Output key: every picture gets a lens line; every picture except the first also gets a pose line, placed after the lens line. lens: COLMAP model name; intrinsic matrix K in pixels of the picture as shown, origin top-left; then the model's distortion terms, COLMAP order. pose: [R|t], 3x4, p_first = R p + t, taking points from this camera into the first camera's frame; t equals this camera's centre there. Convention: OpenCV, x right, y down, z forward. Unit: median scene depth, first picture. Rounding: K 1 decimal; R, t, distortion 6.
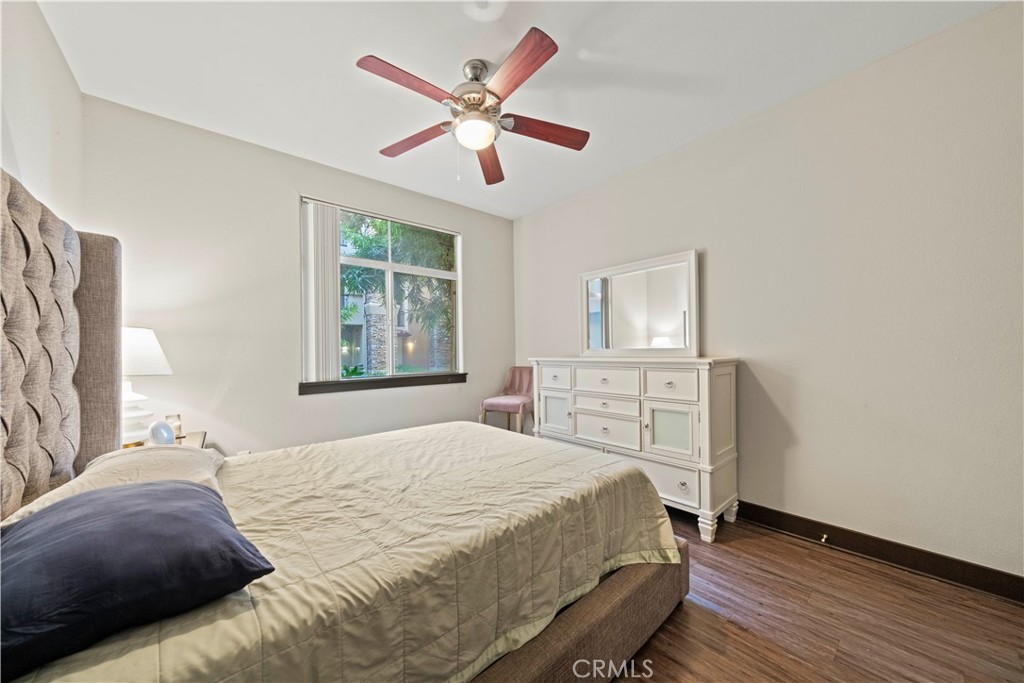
lens RADIAL K [[352.7, 0, 504.6], [0, 352.7, 349.9], [0, 0, 1]] dist [-0.004745, -0.000199]
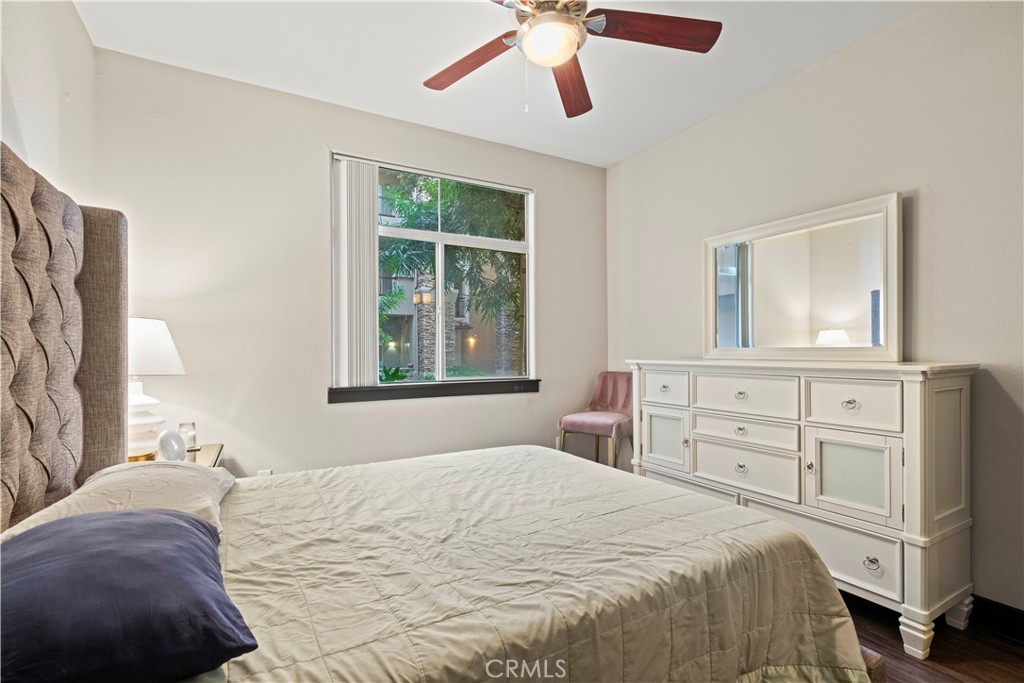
lens RADIAL K [[465.9, 0, 507.0], [0, 465.9, 350.9], [0, 0, 1]] dist [0.001576, -0.000363]
pose [[0.982467, 0.008571, -0.186241, 0.011453], [-0.007294, 0.999945, 0.007544, -0.000769], [0.186295, -0.006054, 0.982475, 0.053666]]
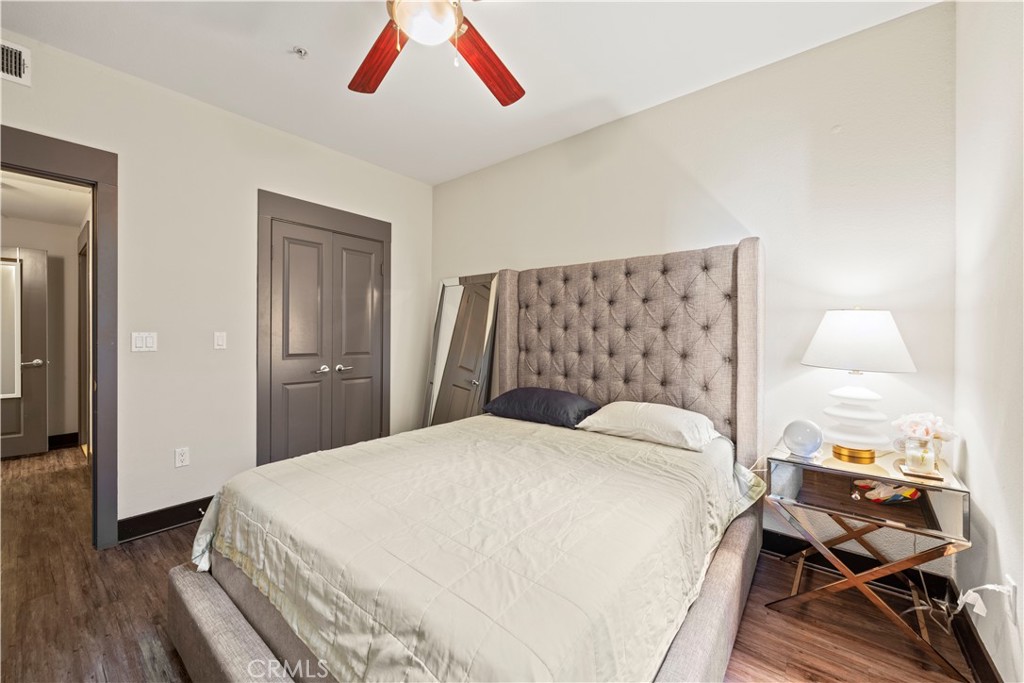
lens RADIAL K [[399.1, 0, 503.9], [0, 399.1, 338.6], [0, 0, 1]] dist [-0.010528, -0.000177]
pose [[-0.983446, 0.011069, -0.180865, -0.082647], [0.011002, 0.999939, 0.001370, -0.001951], [0.180869, -0.000643, -0.983507, 1.680246]]
